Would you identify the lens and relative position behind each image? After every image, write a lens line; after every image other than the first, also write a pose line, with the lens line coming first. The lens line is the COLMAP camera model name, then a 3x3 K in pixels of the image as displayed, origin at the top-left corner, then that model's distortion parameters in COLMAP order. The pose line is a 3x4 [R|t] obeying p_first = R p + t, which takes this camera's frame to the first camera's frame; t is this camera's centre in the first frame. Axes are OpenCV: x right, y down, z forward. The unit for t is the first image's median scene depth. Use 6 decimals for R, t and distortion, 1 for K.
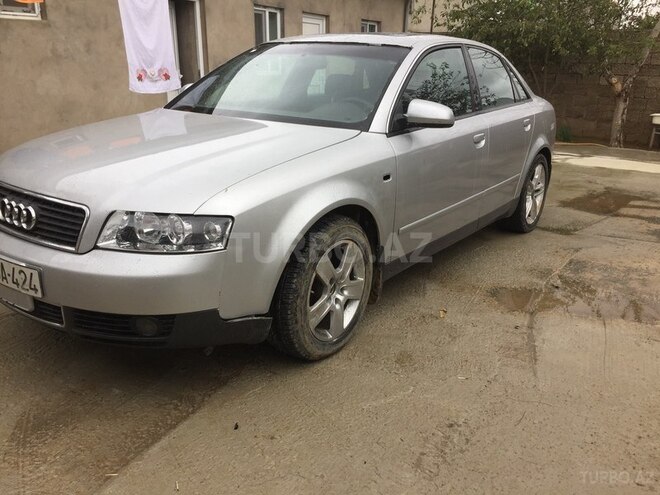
lens RADIAL K [[566.7, 0, 330.0], [0, 566.7, 247.5], [0, 0, 1]] dist [0.071544, -0.091935]
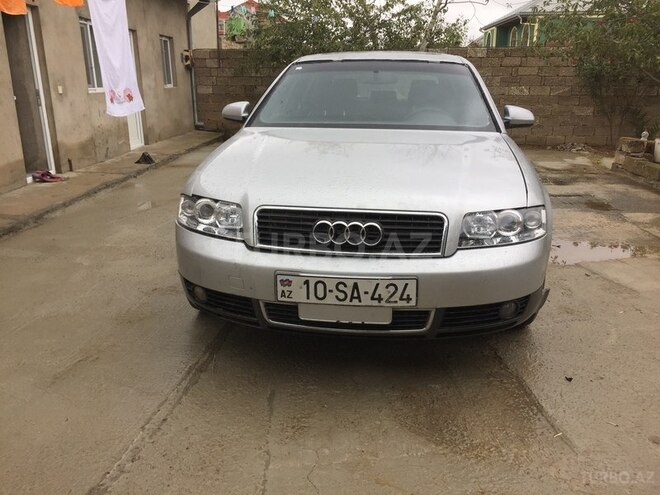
lens RADIAL K [[566.7, 0, 330.0], [0, 566.7, 247.5], [0, 0, 1]] dist [0.071544, -0.091935]
pose [[0.873691, -0.154933, 0.461150, -1.046159], [0.166043, 0.985978, 0.016676, -0.057043], [-0.457268, 0.062001, 0.887165, 0.136667]]
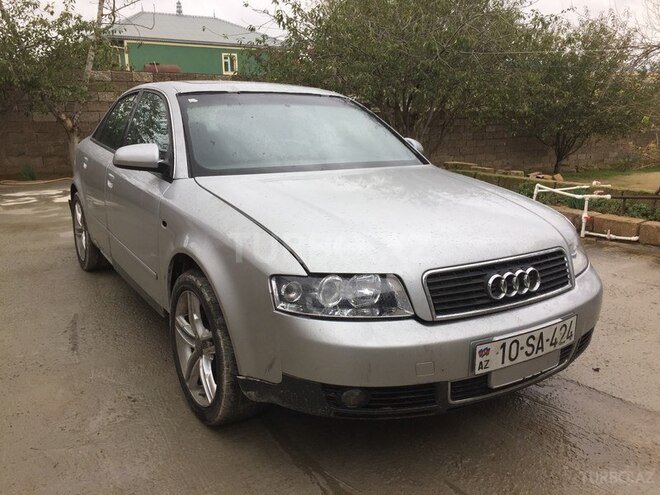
lens RADIAL K [[566.7, 0, 330.0], [0, 566.7, 247.5], [0, 0, 1]] dist [0.071544, -0.091935]
pose [[0.362835, -0.245168, 0.899023, -1.503475], [0.289943, 0.946582, 0.141121, -0.339751], [-0.885598, 0.209462, 0.414538, 0.877791]]
